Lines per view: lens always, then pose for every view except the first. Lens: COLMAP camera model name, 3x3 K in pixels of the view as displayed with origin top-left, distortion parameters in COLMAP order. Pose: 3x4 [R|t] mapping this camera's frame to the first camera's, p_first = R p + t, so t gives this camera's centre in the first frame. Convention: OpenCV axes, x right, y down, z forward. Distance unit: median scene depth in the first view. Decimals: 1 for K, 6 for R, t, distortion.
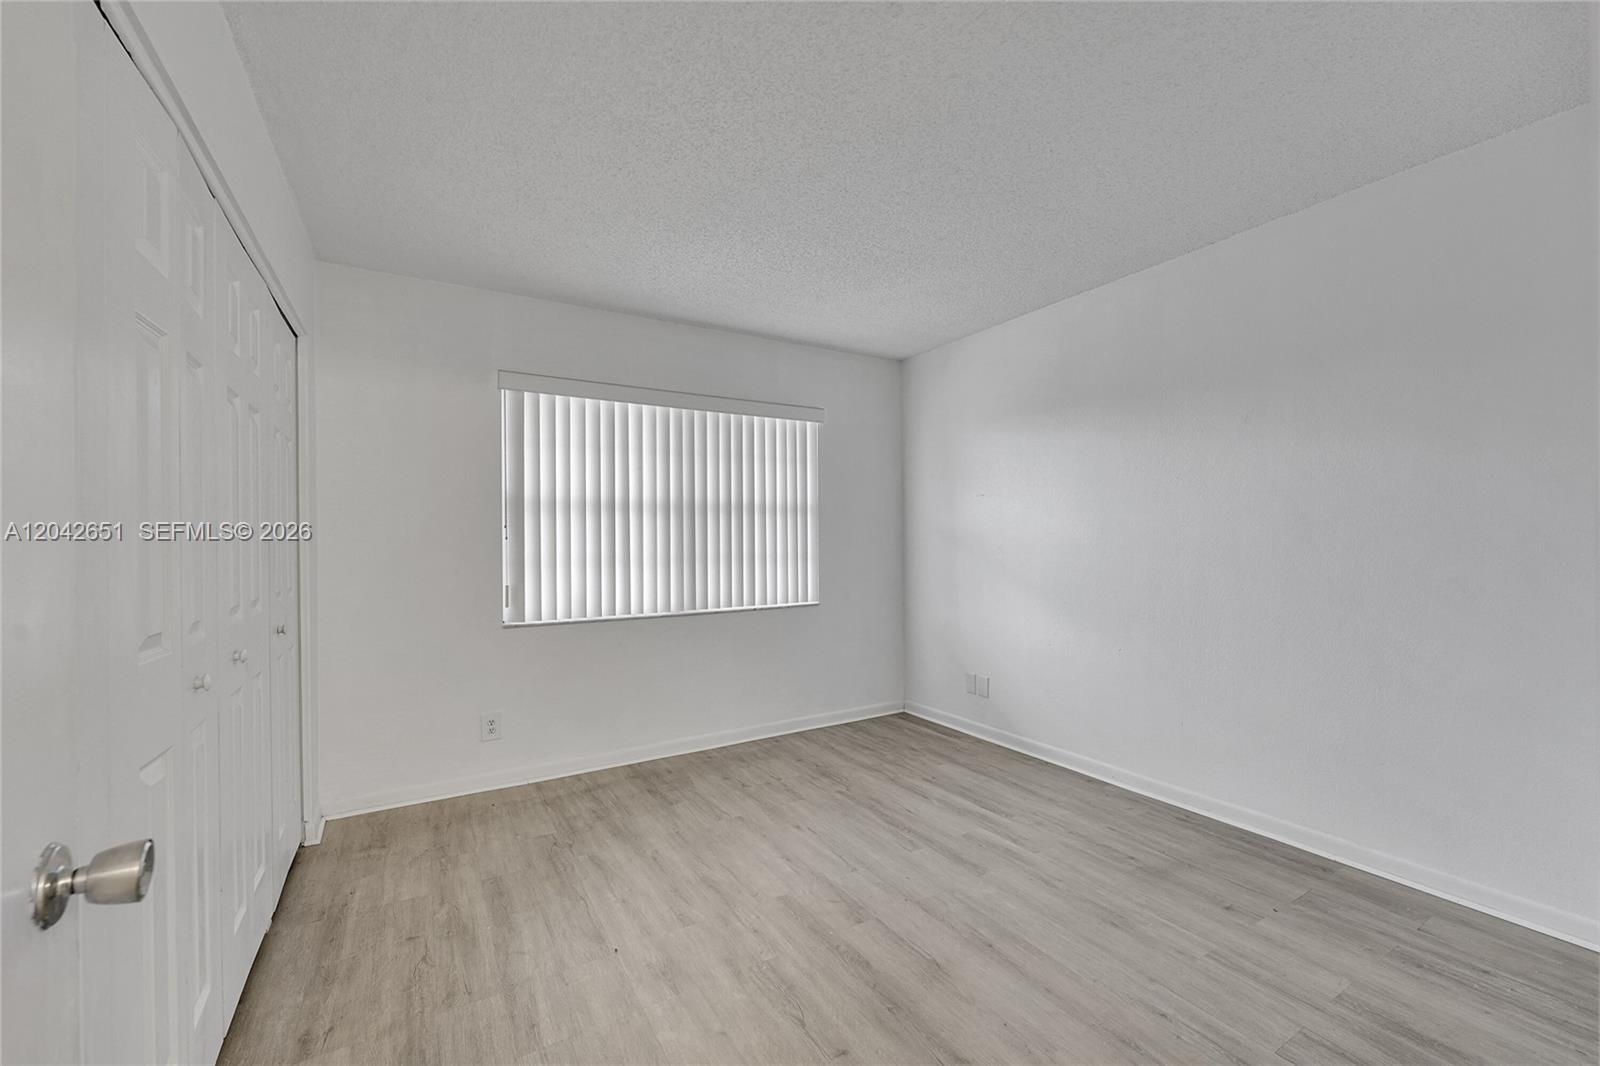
lens RADIAL K [[641.7, 0, 800.3], [0, 641.7, 539.5], [0, 0, 1]] dist [-0.000528, 0.000155]
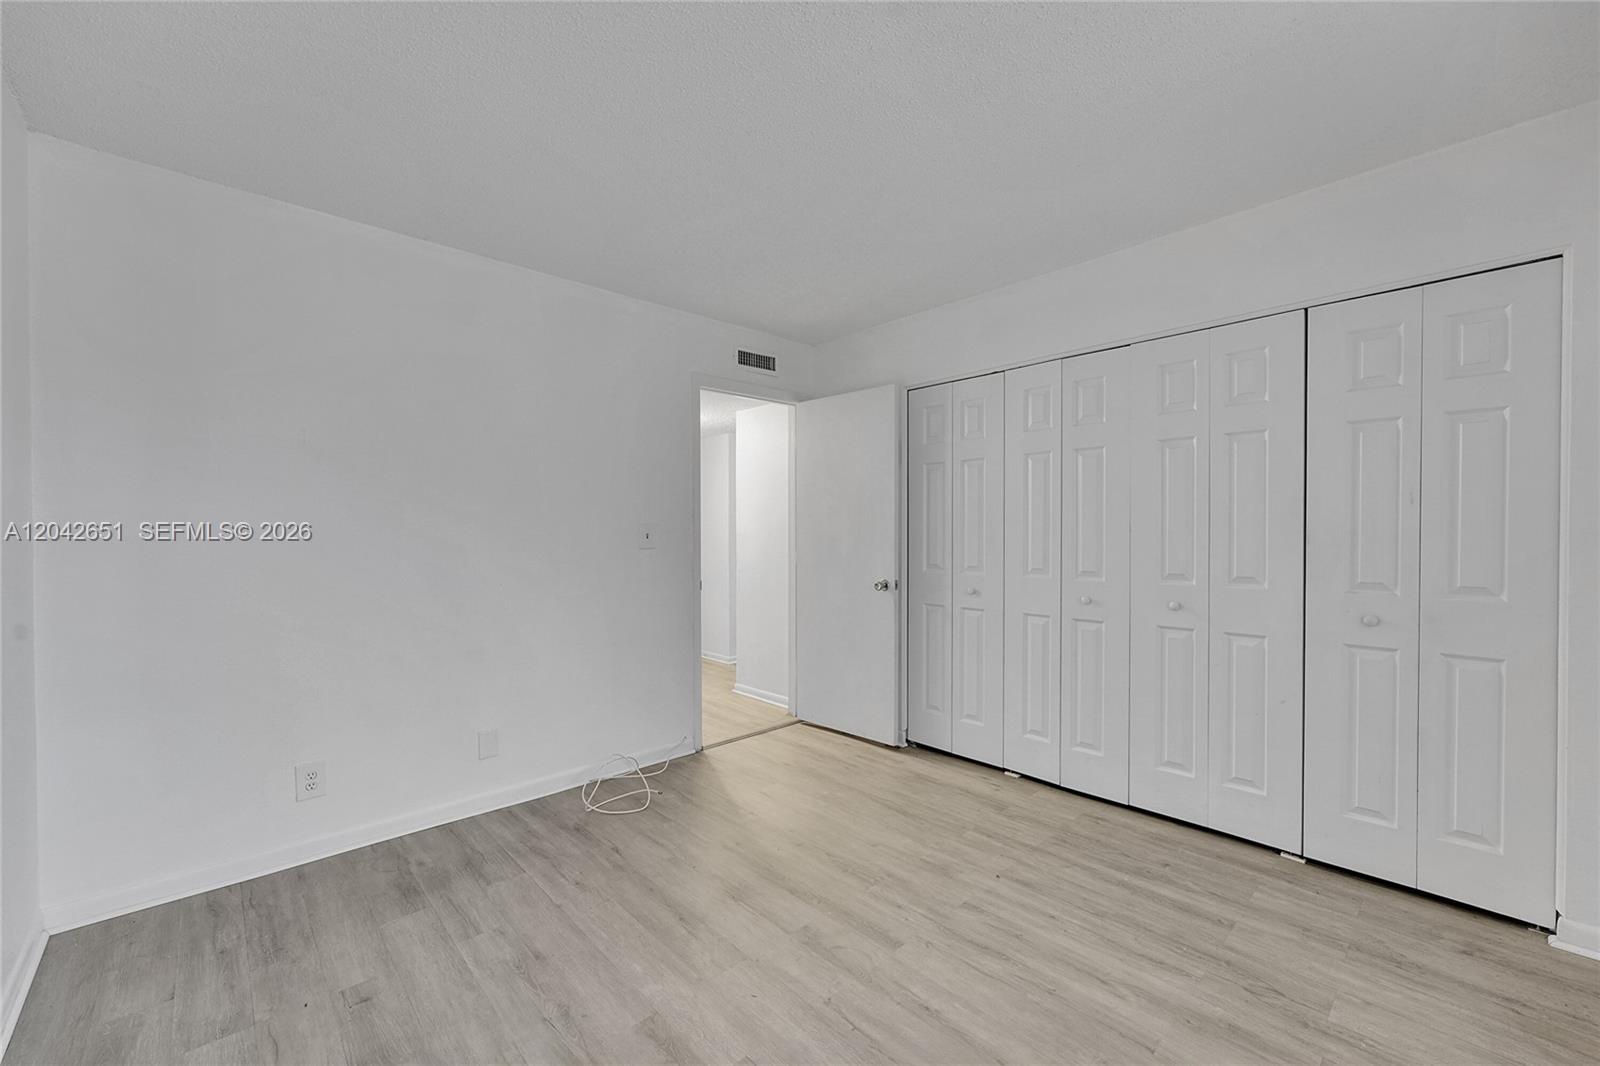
lens RADIAL K [[641.7, 0, 800.3], [0, 641.7, 539.5], [0, 0, 1]] dist [-0.000528, 0.000155]
pose [[-0.978394, 0.015102, -0.206197, 0.292077], [0.013092, 0.999853, 0.011111, -0.010944], [0.206334, 0.008171, -0.978448, 1.946054]]
